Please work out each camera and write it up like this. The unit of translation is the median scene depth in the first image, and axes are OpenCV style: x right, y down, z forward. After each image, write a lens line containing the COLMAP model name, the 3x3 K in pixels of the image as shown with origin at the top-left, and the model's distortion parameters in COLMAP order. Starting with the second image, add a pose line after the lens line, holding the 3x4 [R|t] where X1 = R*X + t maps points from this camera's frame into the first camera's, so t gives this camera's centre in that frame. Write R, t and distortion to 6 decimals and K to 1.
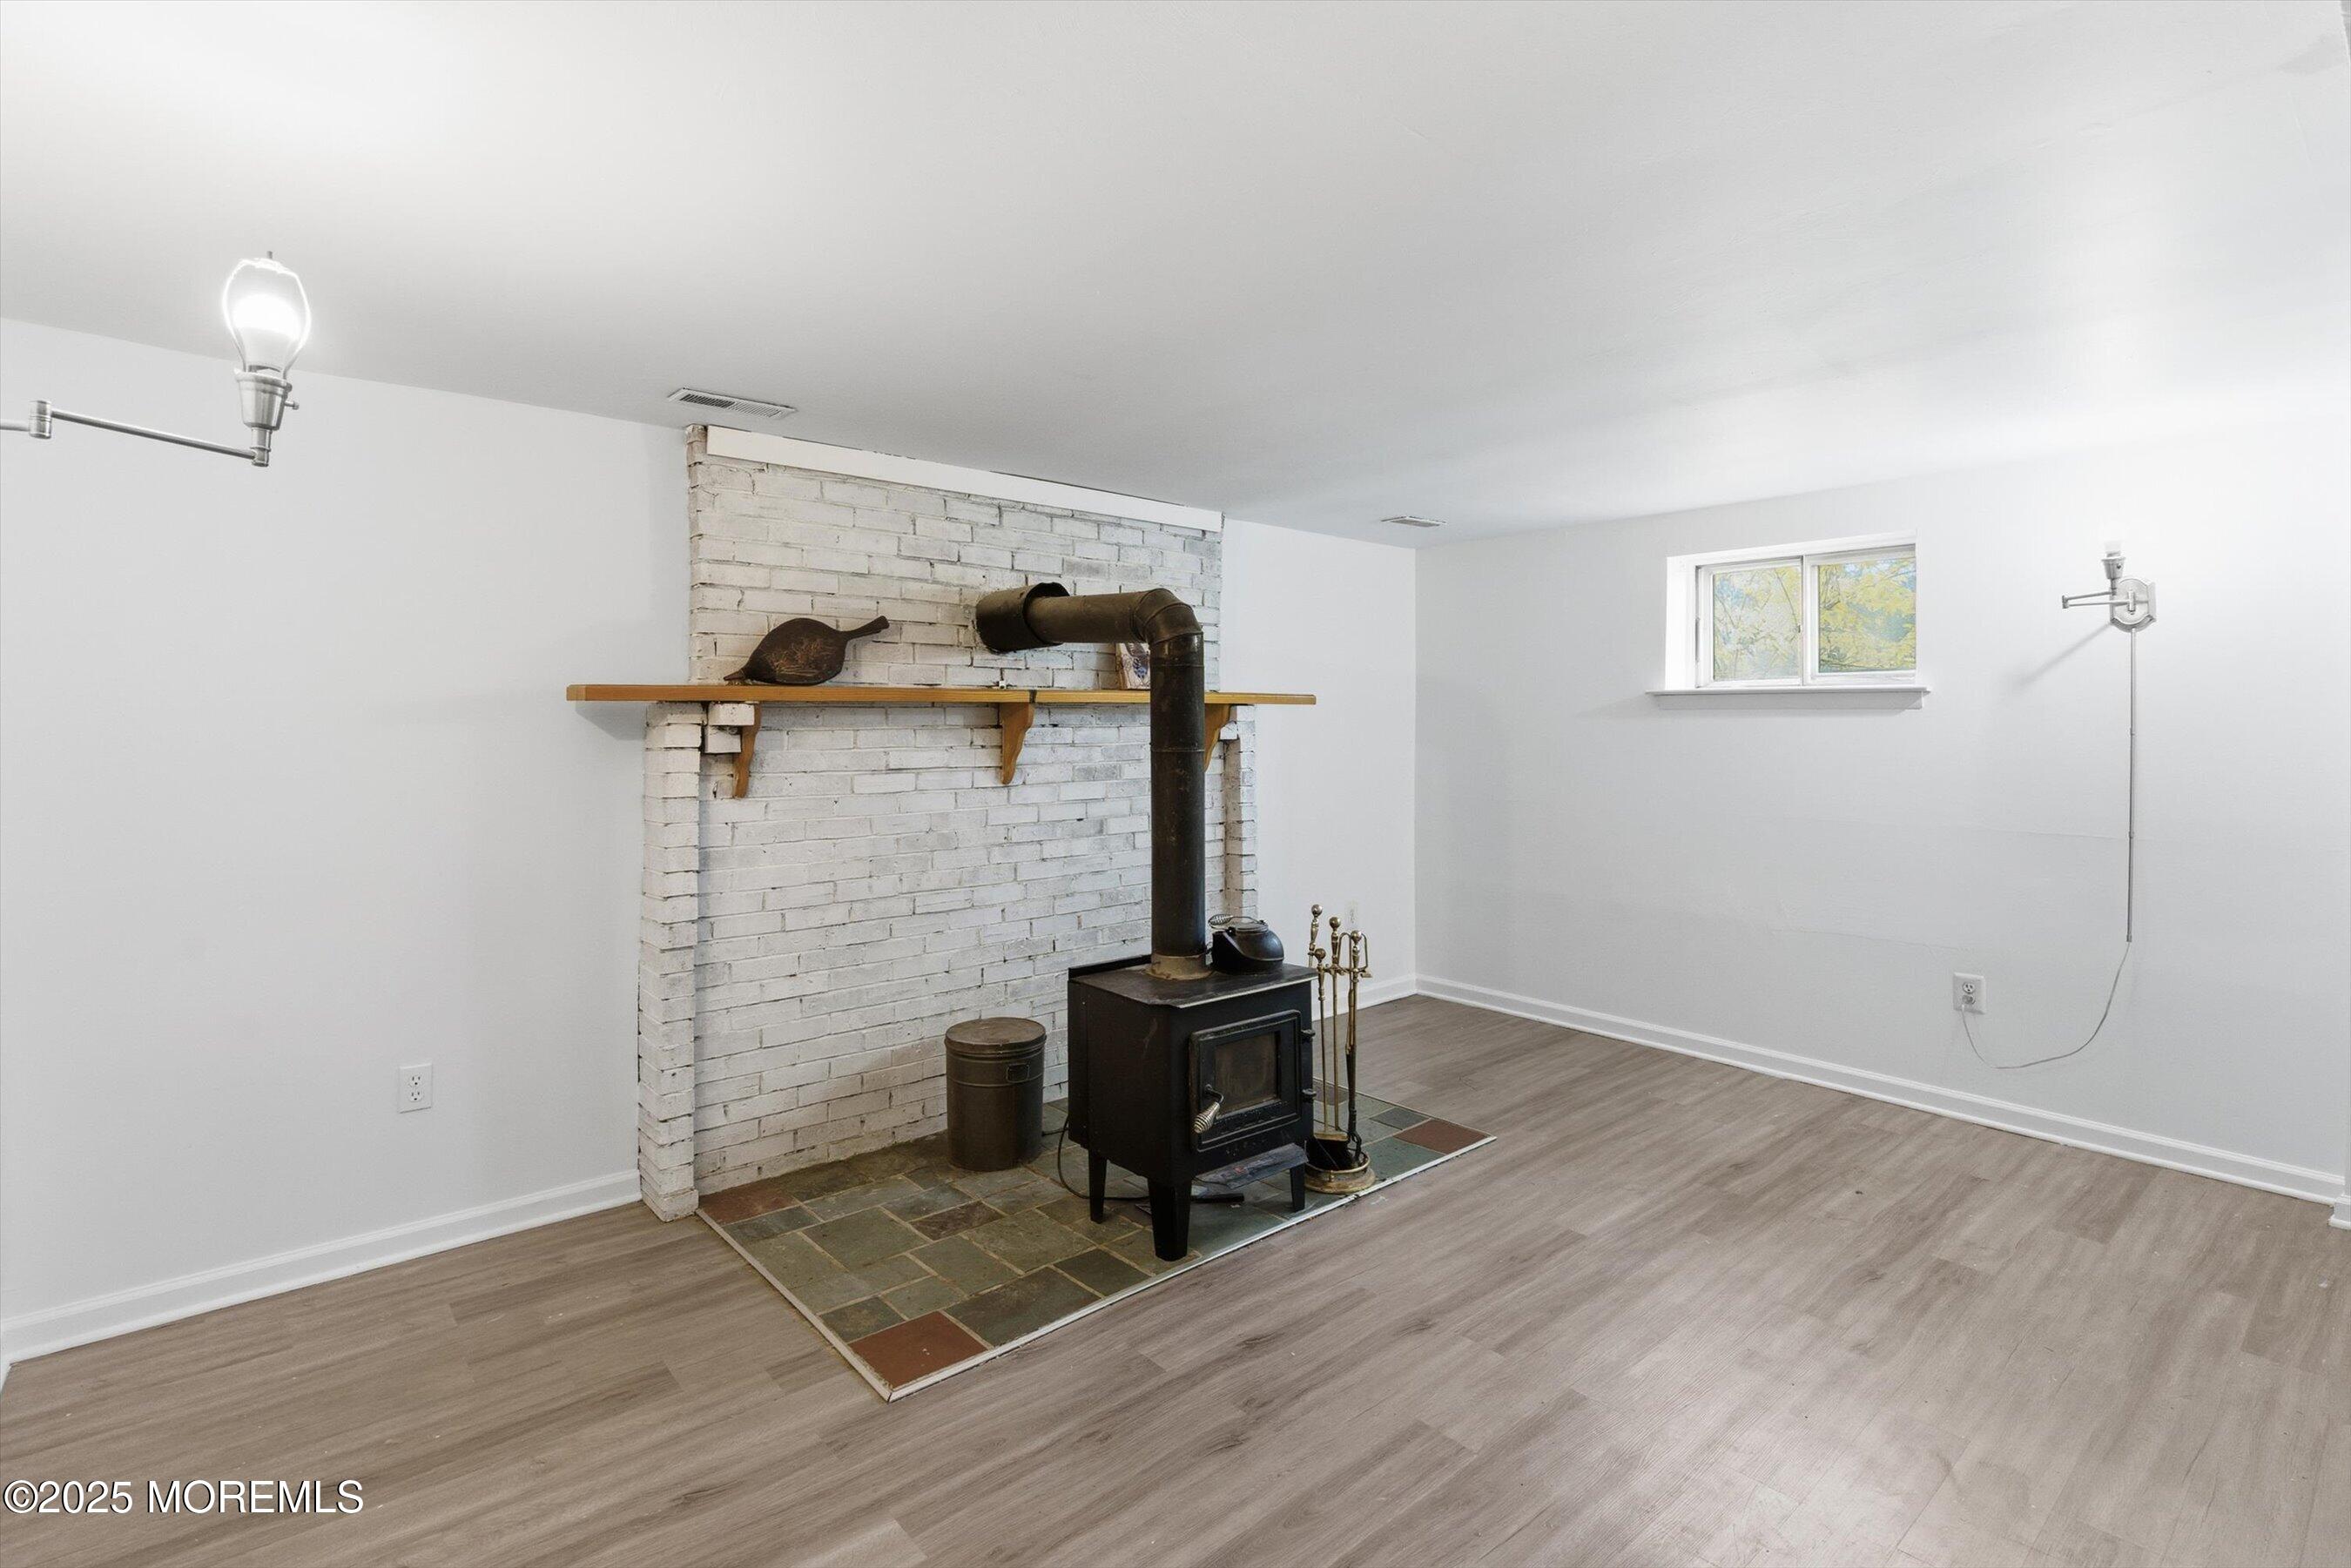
lens RADIAL K [[1104.1, 0, 1179.1], [0, 1104.1, 715.8], [0, 0, 1]] dist [0.002221, 0.000283]
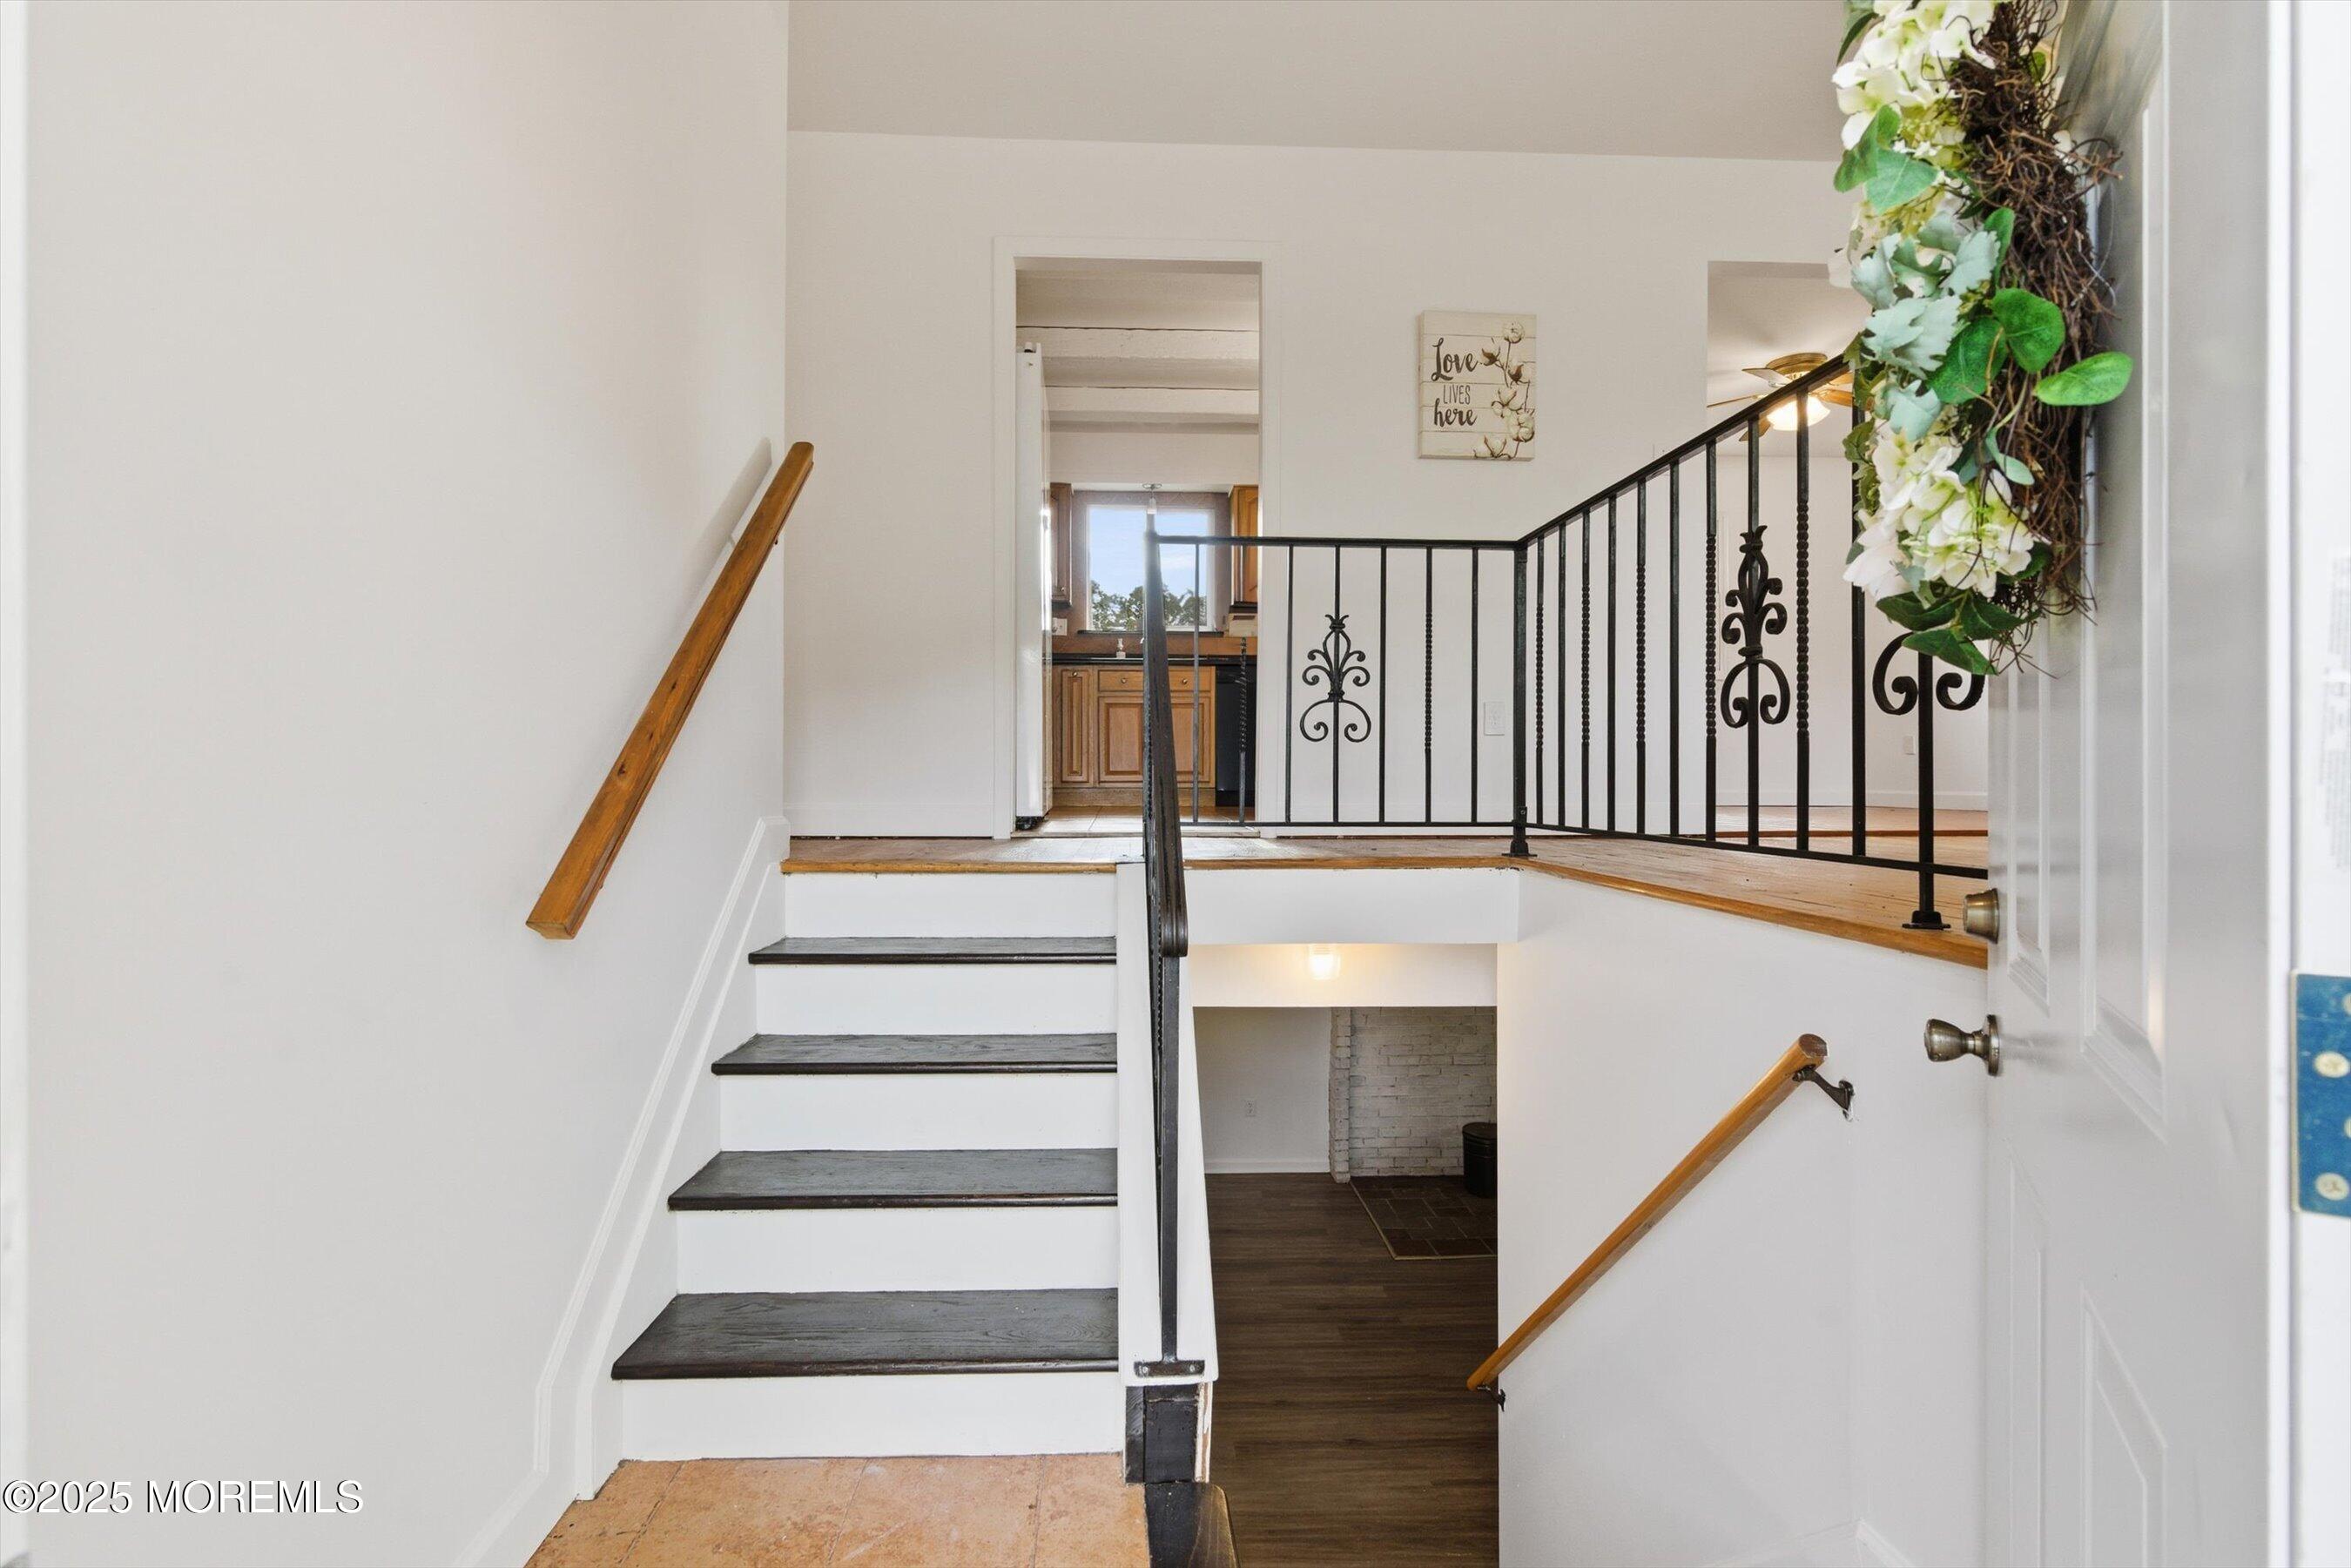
lens RADIAL K [[1071.2, 0, 1175.5], [0, 1071.2, 784.0], [0, 0, 1]] dist [0.001737, 0.000094]
pose [[0.781252, -0.003552, -0.624206, 0.671235], [0.003278, 0.999993, -0.001588, -0.379105], [0.624207, -0.000806, 0.781259, -0.970112]]
